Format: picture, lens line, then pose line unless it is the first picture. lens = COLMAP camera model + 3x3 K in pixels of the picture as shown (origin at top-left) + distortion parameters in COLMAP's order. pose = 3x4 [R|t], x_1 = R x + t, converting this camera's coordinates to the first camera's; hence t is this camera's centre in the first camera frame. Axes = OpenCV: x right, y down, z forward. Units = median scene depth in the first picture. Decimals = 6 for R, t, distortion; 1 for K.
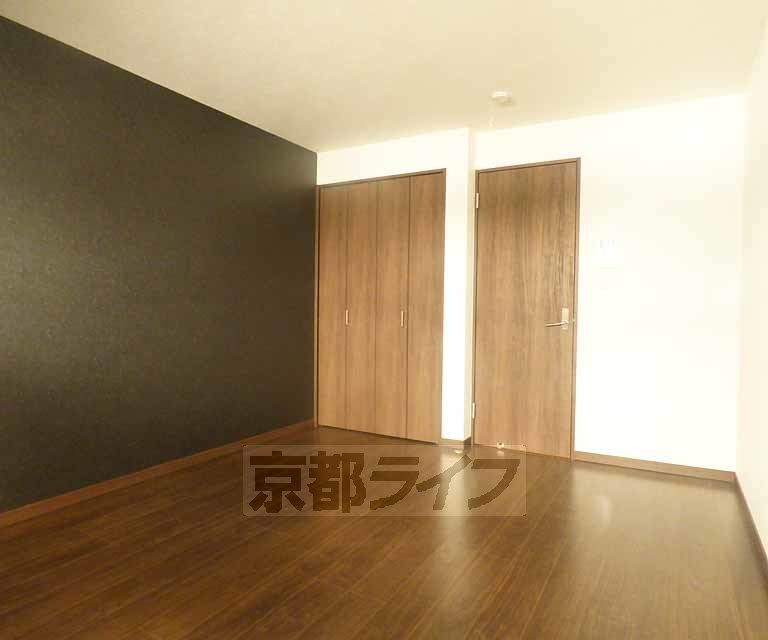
lens RADIAL K [[513.2, 0, 383.9], [0, 513.2, 317.9], [0, 0, 1]] dist [0.027328, 0.004661]
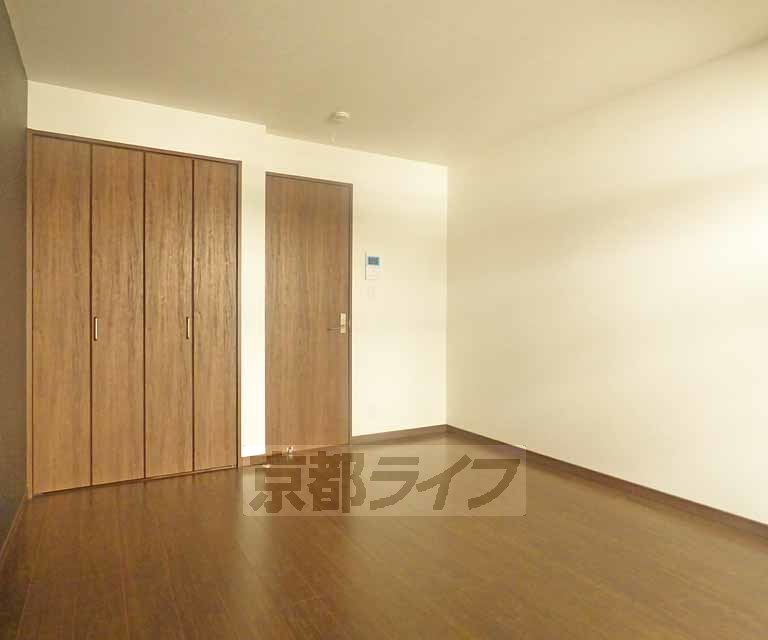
lens RADIAL K [[513.2, 0, 382.5], [0, 513.2, 320.0], [0, 0, 1]] dist [0.027328, 0.004661]
pose [[0.518125, -0.023045, 0.854994, -0.538106], [0.020504, 0.999684, 0.014519, -0.018320], [-0.855059, 0.010008, 0.518434, 0.316574]]
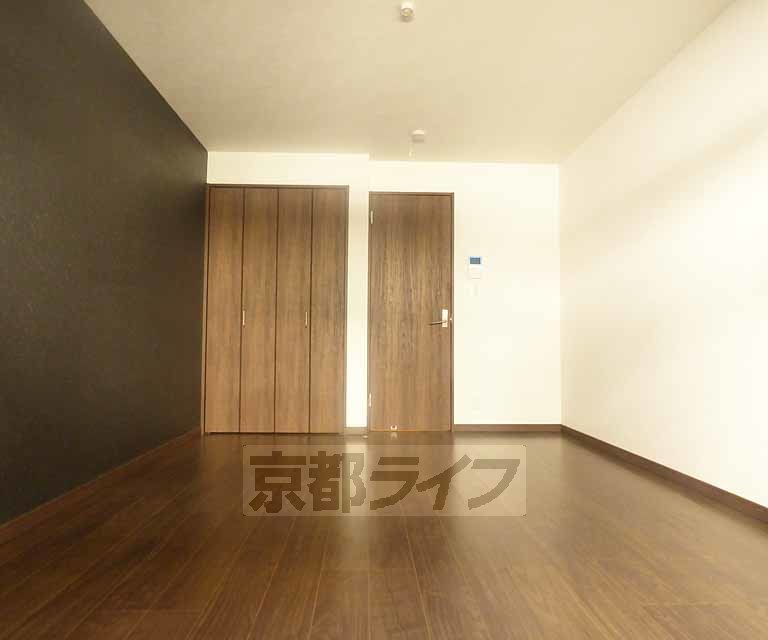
lens RADIAL K [[513.2, 0, 378.0], [0, 513.2, 319.7], [0, 0, 1]] dist [0.027328, 0.004661]
pose [[0.861395, 0.015514, 0.507699, -0.394447], [0.013994, 0.998429, -0.054253, 0.065923], [-0.507744, 0.053838, 0.859824, 0.010811]]
